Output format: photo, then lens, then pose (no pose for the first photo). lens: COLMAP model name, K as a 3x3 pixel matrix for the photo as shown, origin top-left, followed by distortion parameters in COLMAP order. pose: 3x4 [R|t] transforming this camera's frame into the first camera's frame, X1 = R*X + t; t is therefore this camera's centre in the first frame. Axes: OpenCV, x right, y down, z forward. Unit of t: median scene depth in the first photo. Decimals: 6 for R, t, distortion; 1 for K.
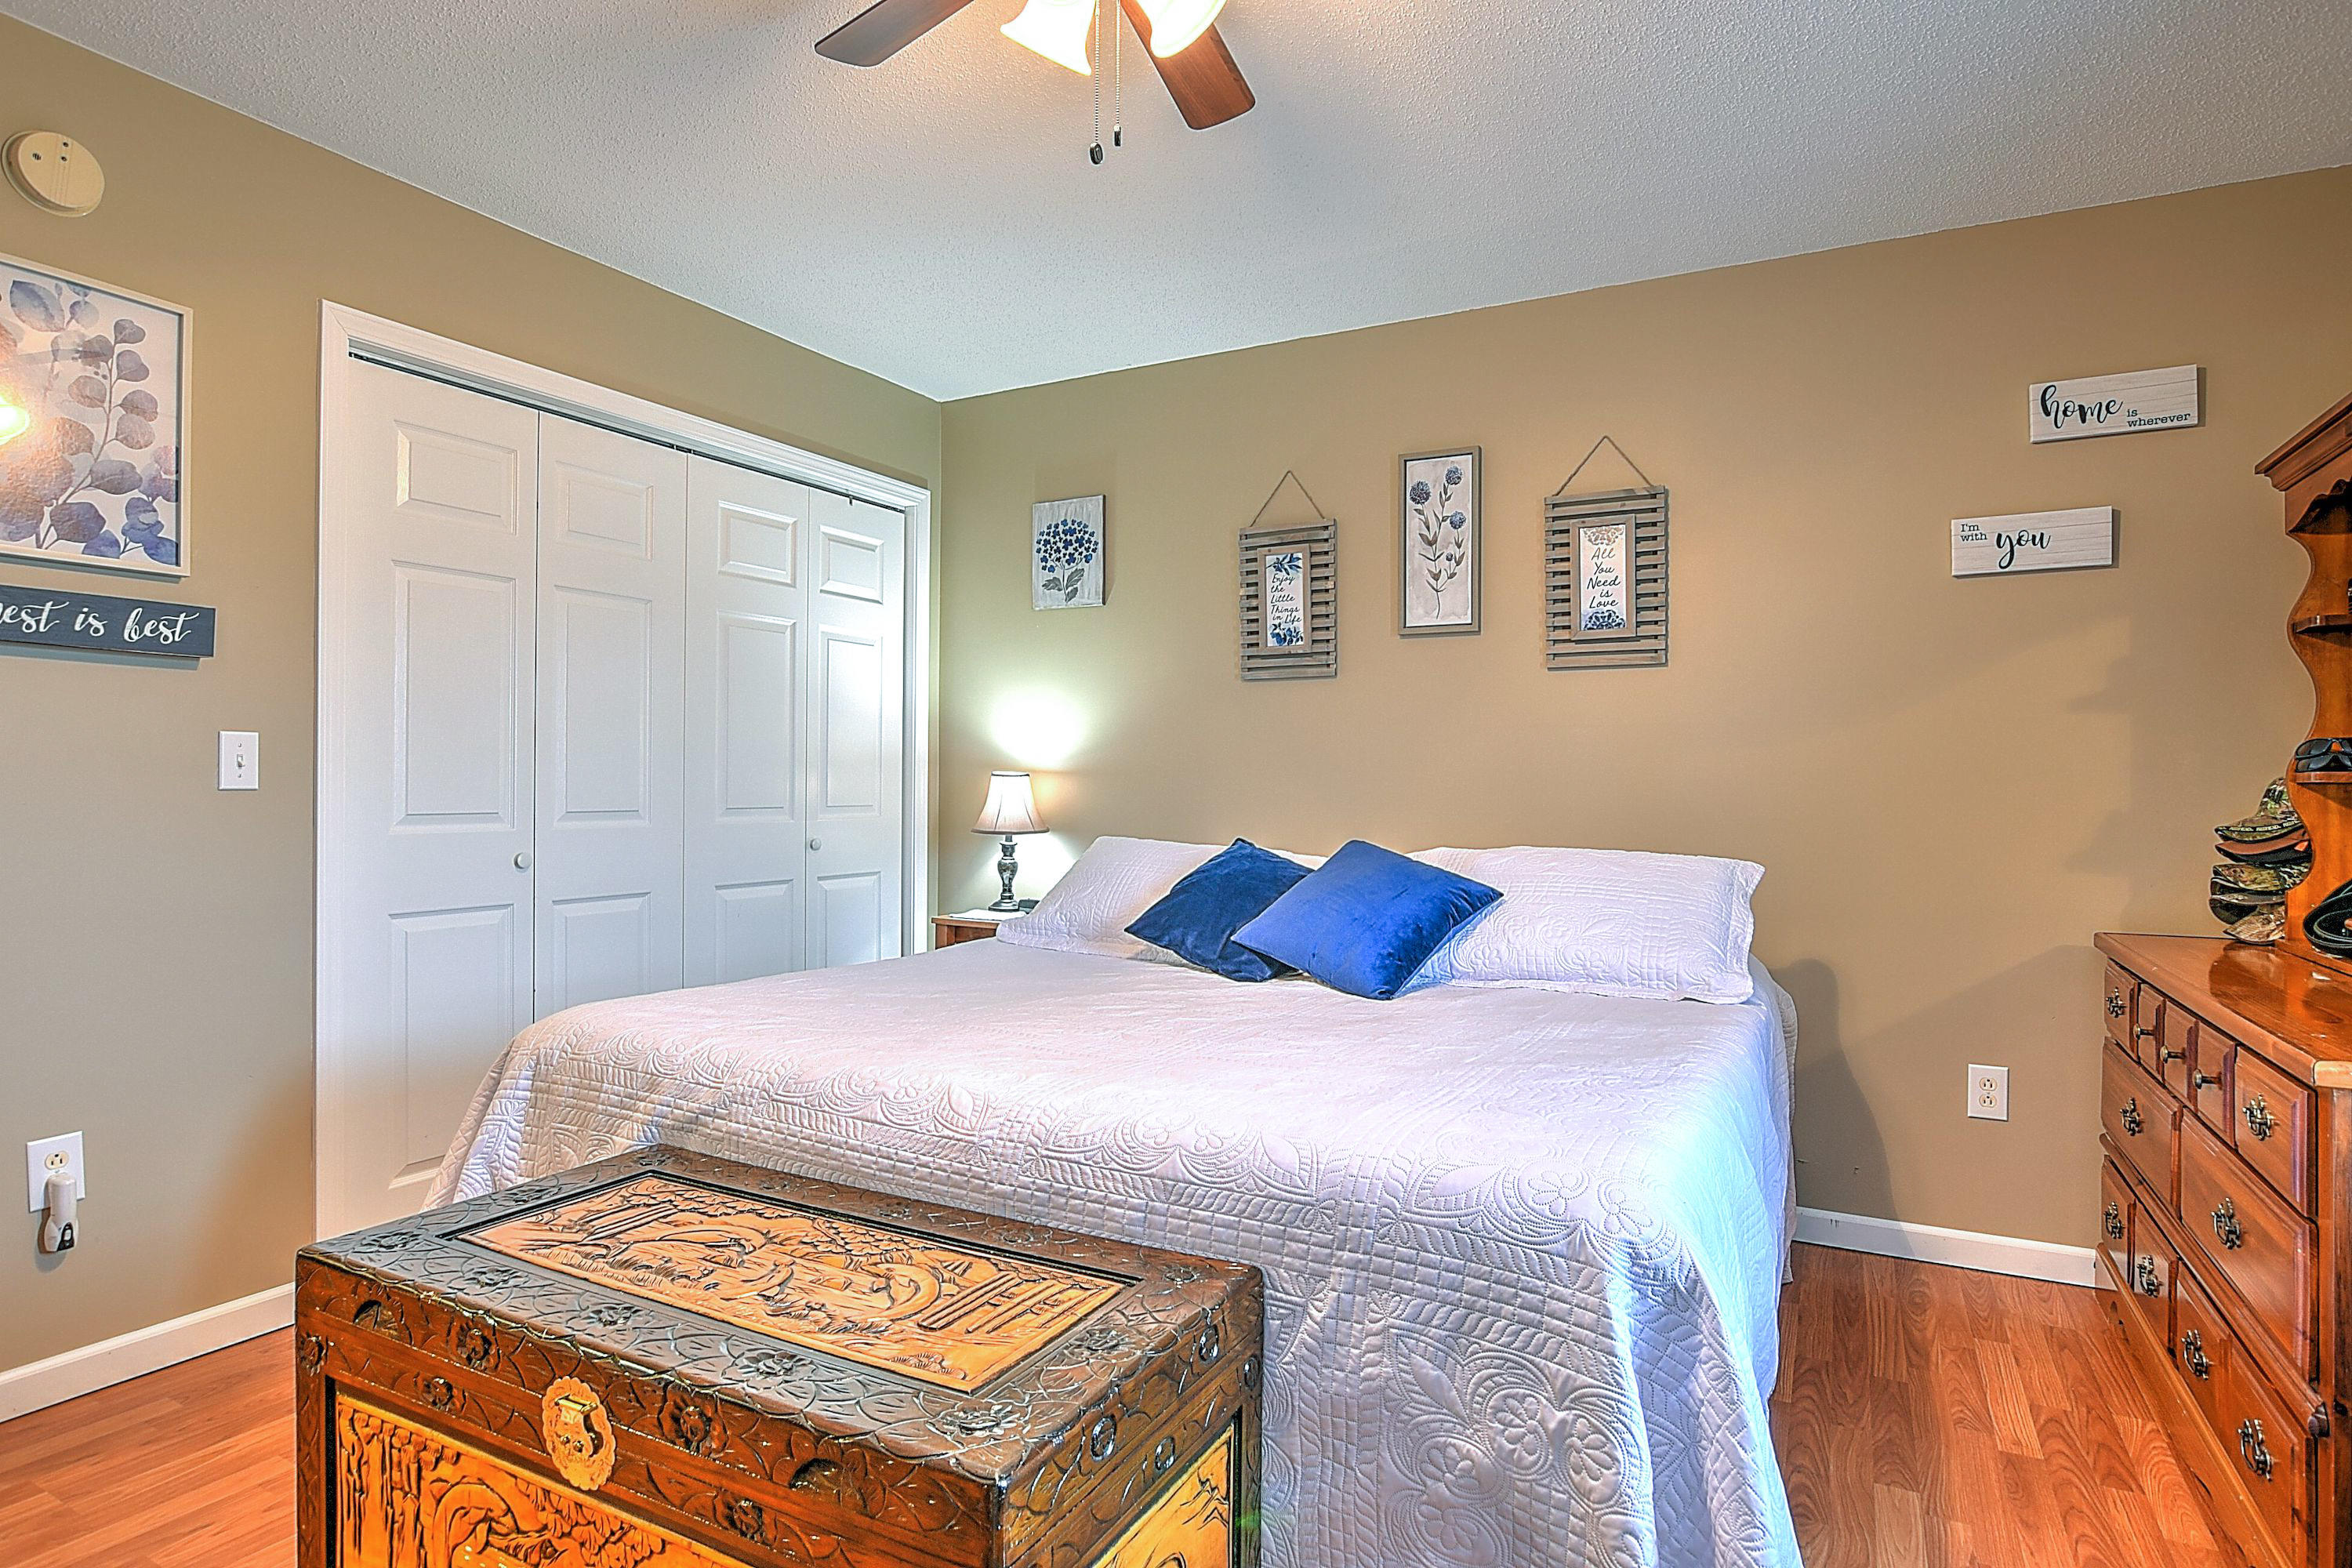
lens RADIAL K [[1233.9, 0, 1185.0], [0, 1233.9, 774.0], [0, 0, 1]] dist [-0.021761, 0.003456]
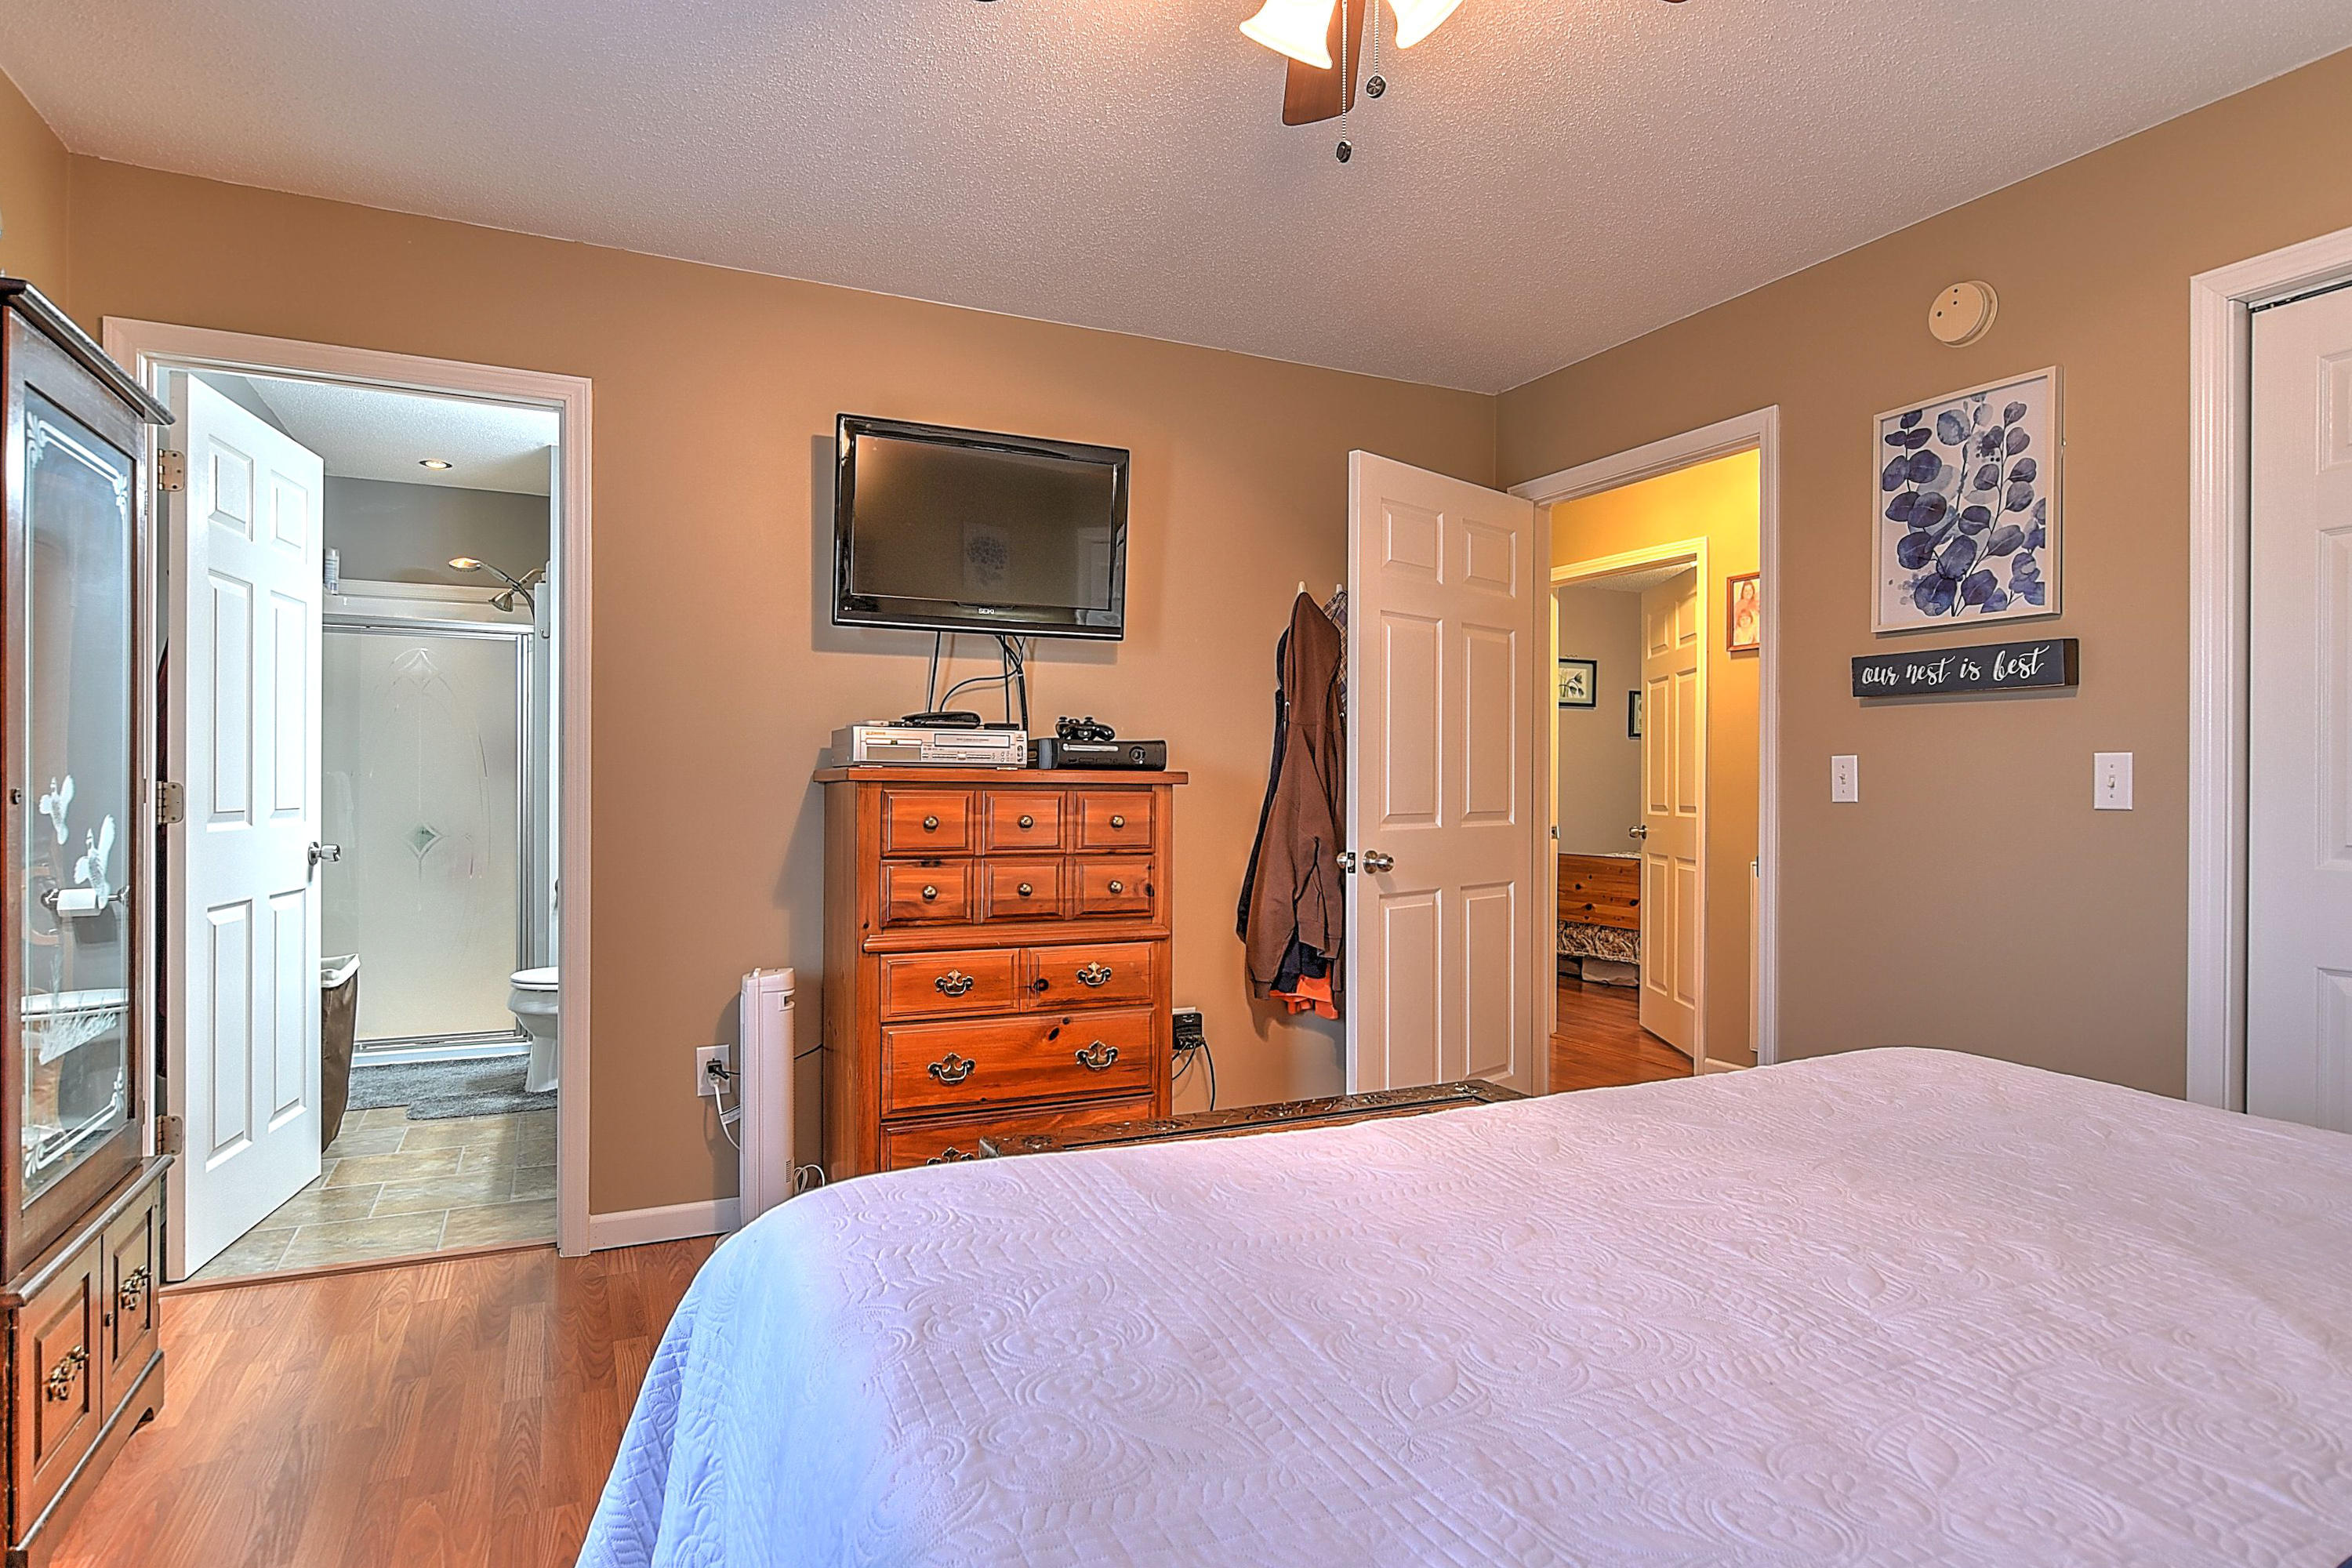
lens RADIAL K [[1284.1, 0, 1175.6], [0, 1284.1, 777.4], [0, 0, 1]] dist [-0.003879, -0.002572]
pose [[-0.593267, -0.003991, -0.804996, 0.210622], [0.002095, 0.999977, -0.006502, -0.003174], [0.805003, -0.005544, -0.593245, 0.384294]]
